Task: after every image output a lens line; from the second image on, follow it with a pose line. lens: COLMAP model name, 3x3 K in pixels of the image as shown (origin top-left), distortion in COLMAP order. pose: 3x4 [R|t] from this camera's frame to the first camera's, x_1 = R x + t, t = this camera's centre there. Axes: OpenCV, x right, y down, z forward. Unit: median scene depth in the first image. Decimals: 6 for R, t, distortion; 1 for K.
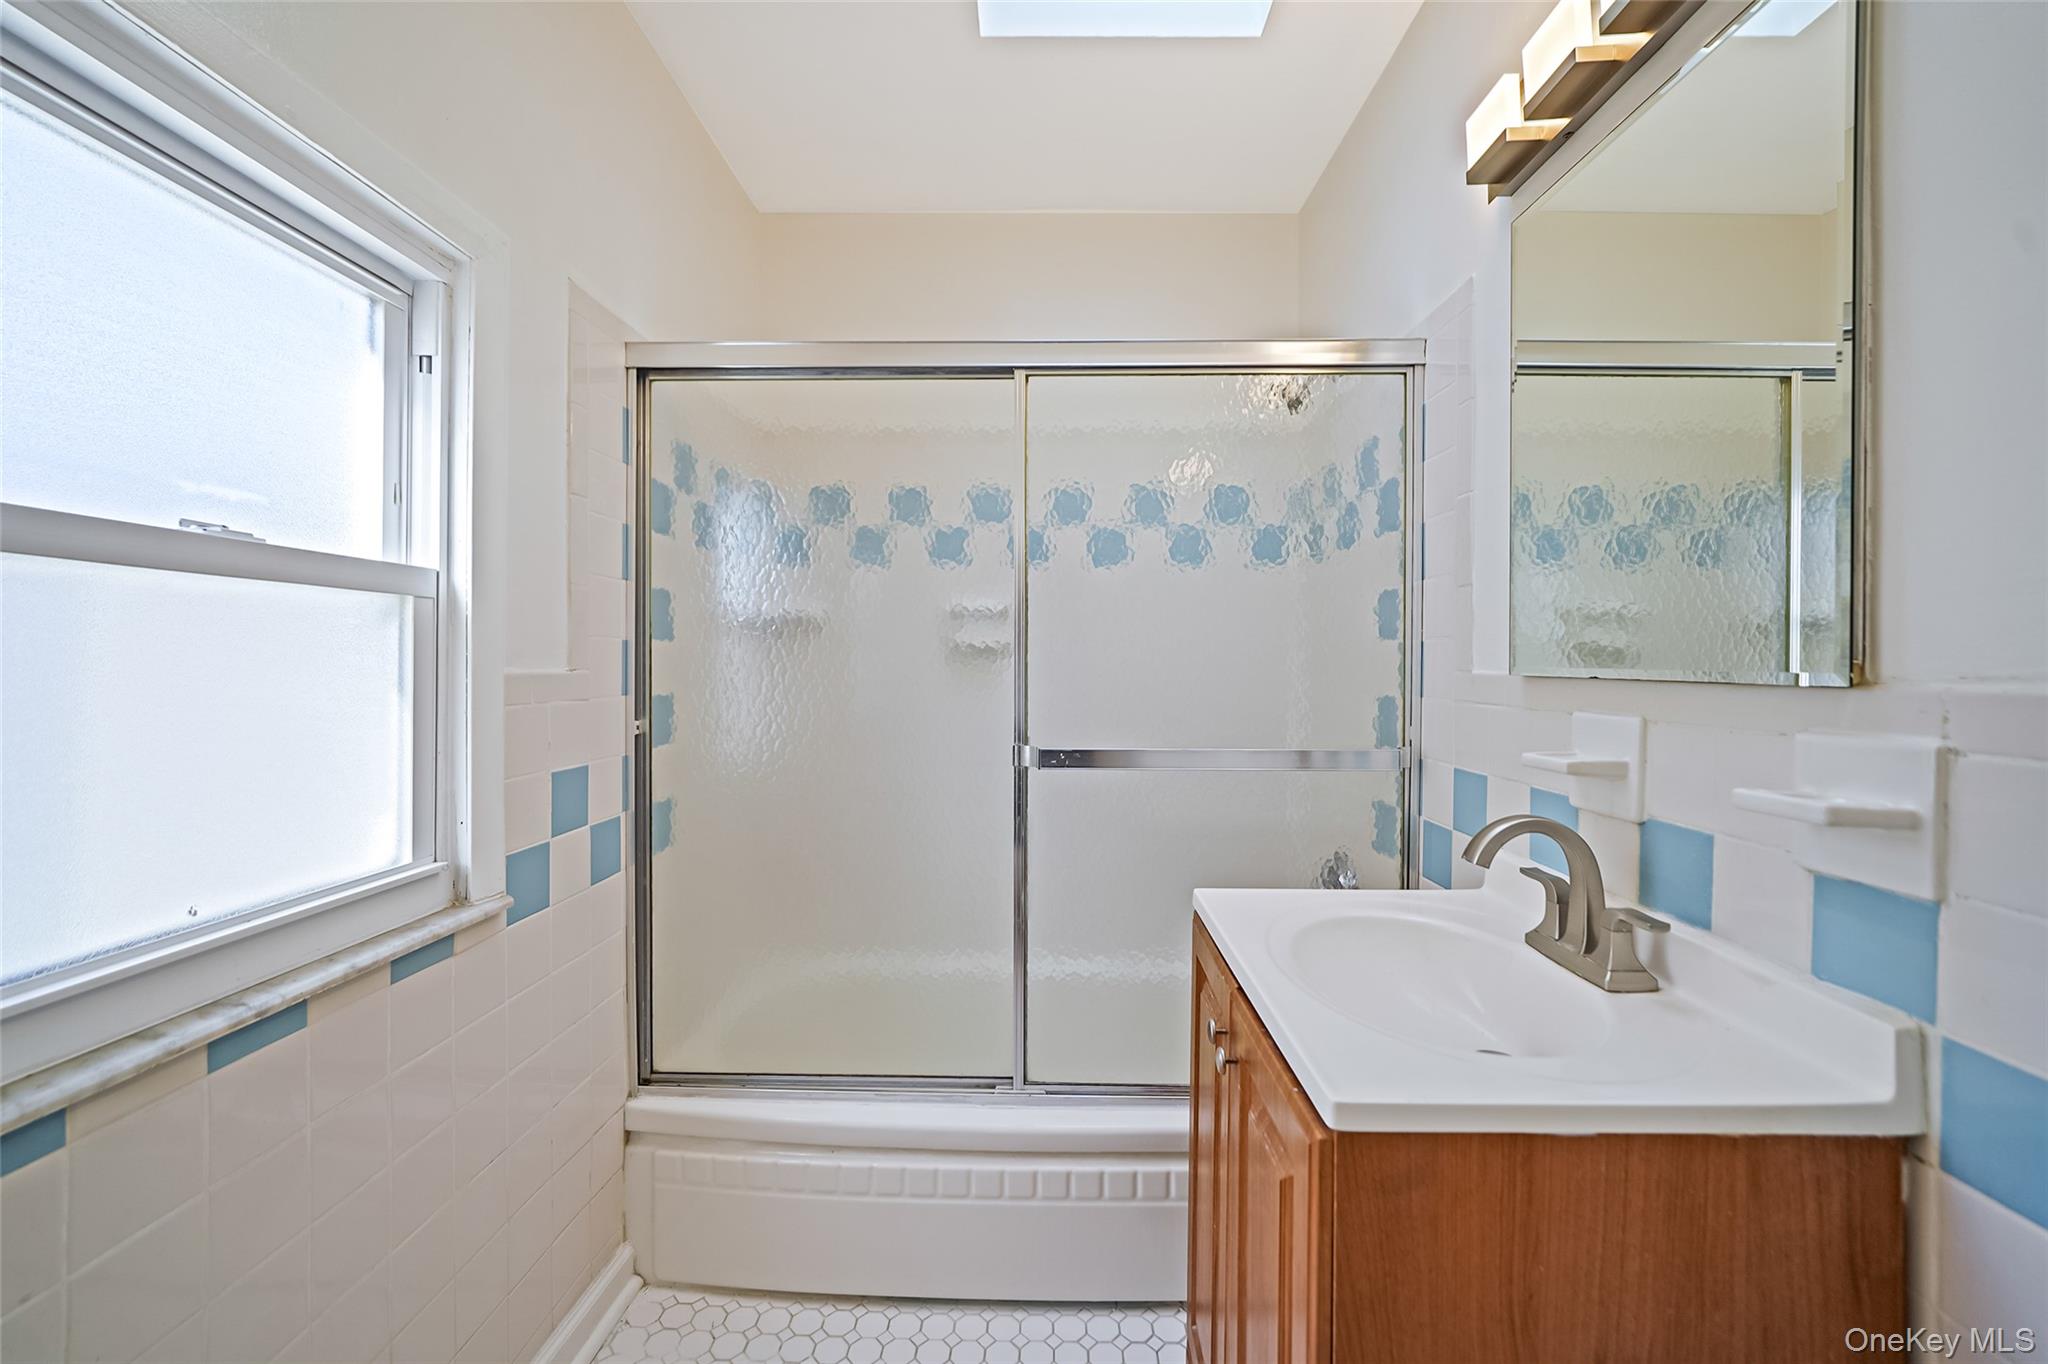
lens RADIAL K [[823.6, 0, 1024.0], [0, 823.6, 682.0], [0, 0, 1]] dist [-0.004681, -0.000272]
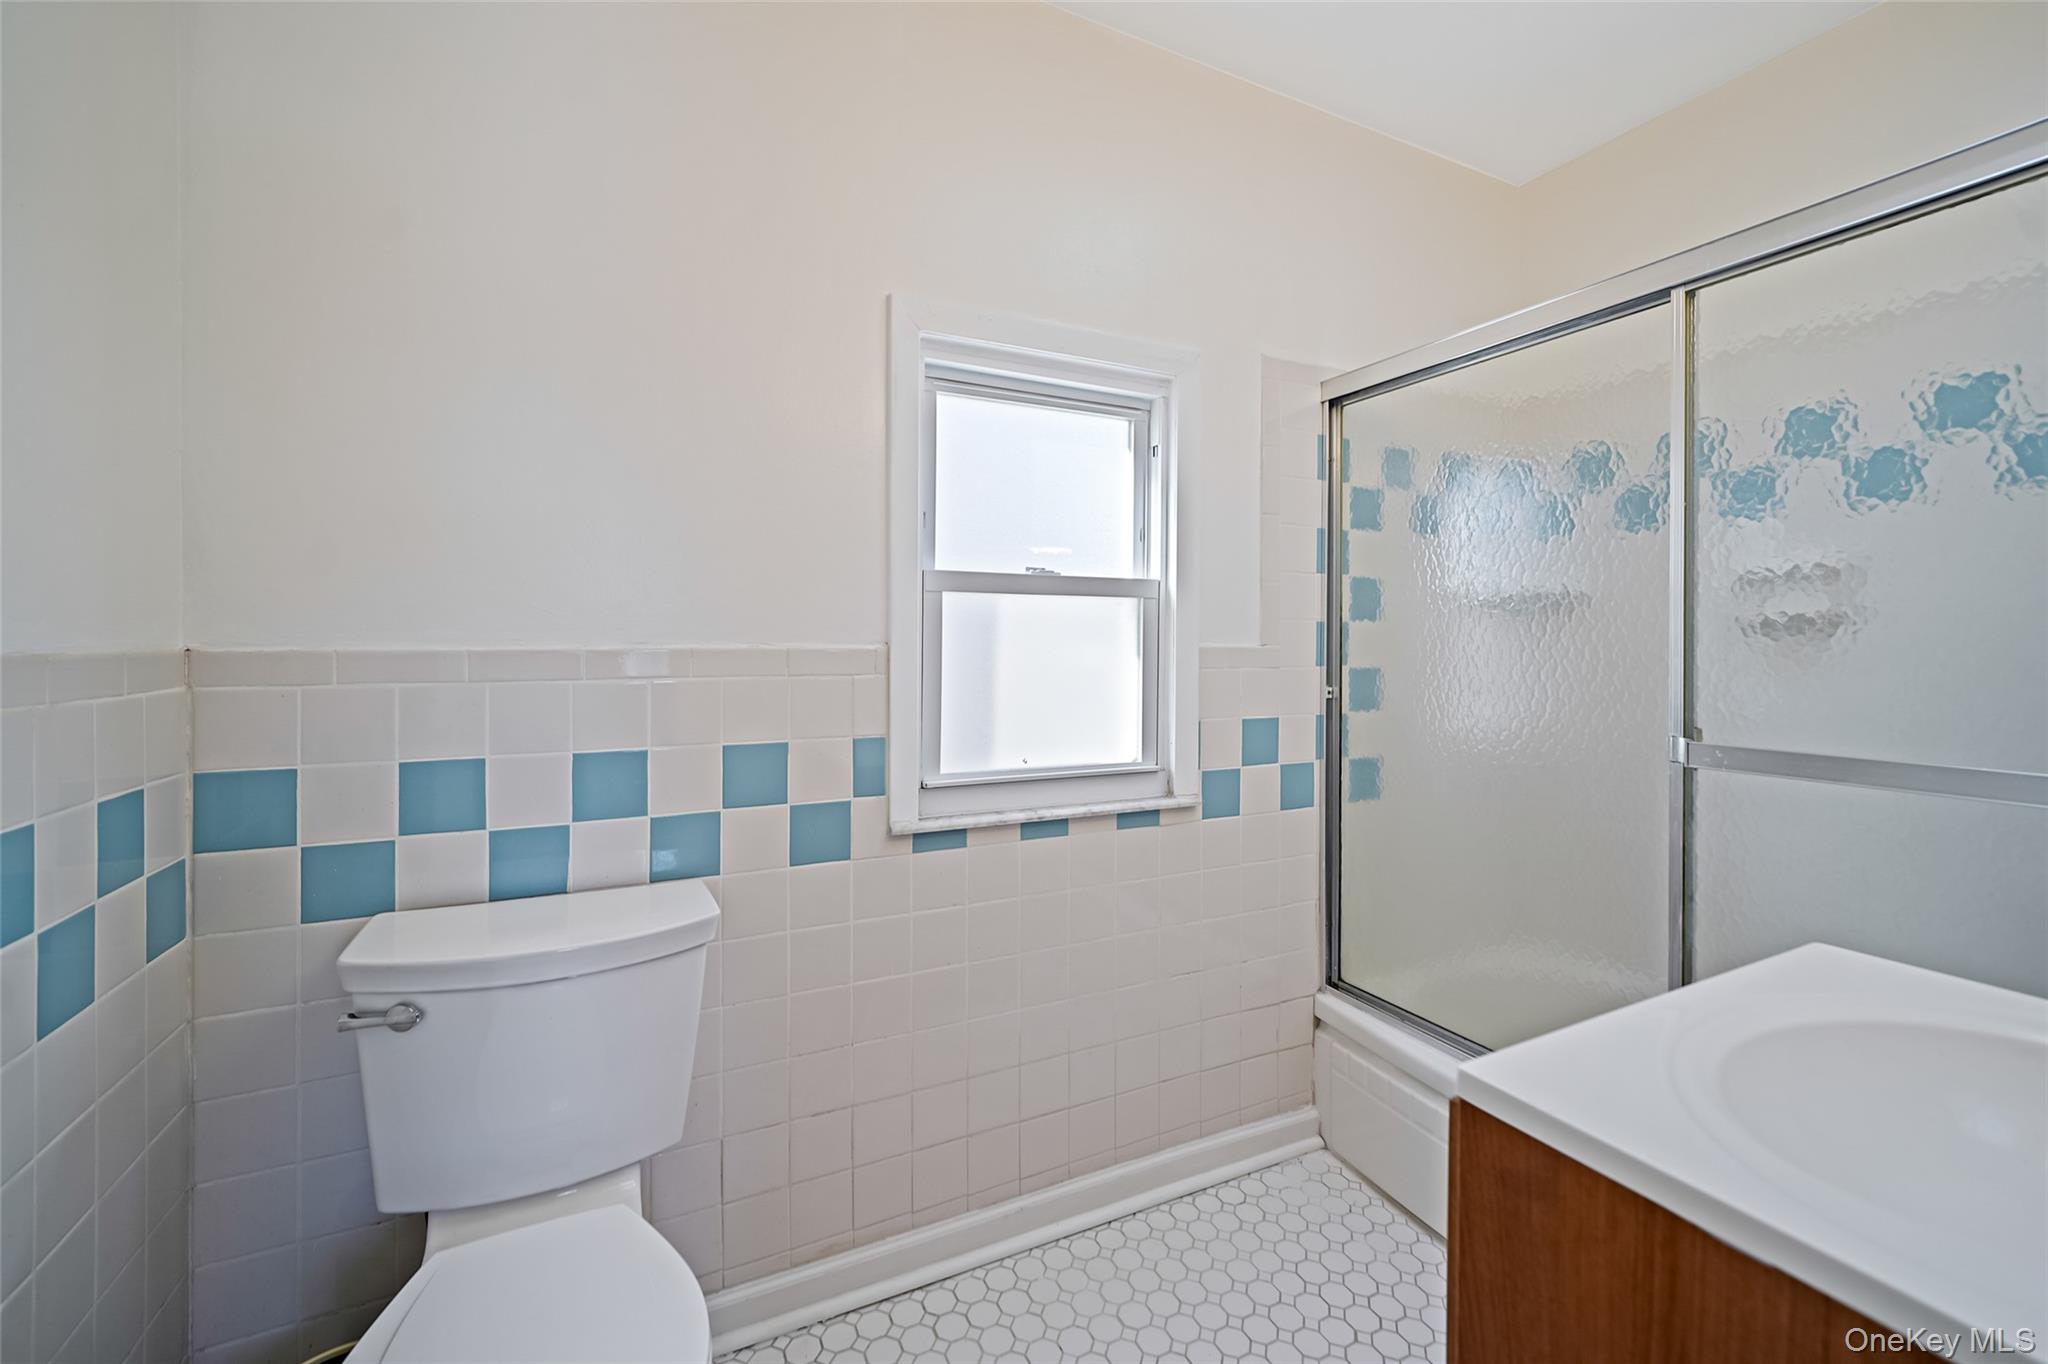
lens RADIAL K [[843.7, 0, 1023.9], [0, 843.7, 675.1], [0, 0, 1]] dist [0.001749, 0.000140]
pose [[0.460872, 0.037074, -0.886692, 0.508583], [-0.022958, 0.999291, 0.029850, 0.002454], [0.887169, 0.006600, 0.461397, 0.018437]]
